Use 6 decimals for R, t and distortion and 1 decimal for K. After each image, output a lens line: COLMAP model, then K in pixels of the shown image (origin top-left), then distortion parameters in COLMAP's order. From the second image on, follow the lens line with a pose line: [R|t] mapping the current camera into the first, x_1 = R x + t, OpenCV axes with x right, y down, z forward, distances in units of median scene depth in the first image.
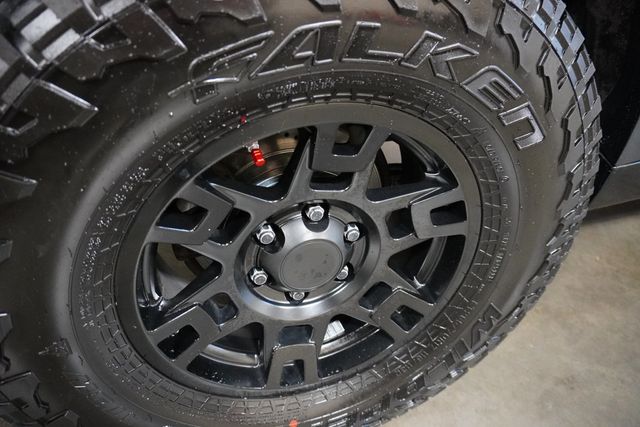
lens RADIAL K [[418.5, 0, 314.4], [0, 418.5, 214.1], [0, 0, 1]] dist [-0.003260, 0.001862]
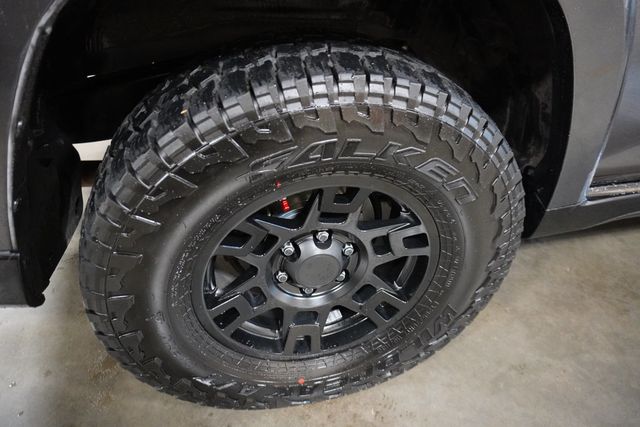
lens RADIAL K [[418.5, 0, 314.4], [0, 418.5, 214.1], [0, 0, 1]] dist [-0.003260, 0.001862]
pose [[0.997395, 0.050185, -0.051814, 0.043893], [-0.048223, 0.998096, 0.038449, -0.128378], [0.053644, -0.035850, 0.997916, -0.432355]]
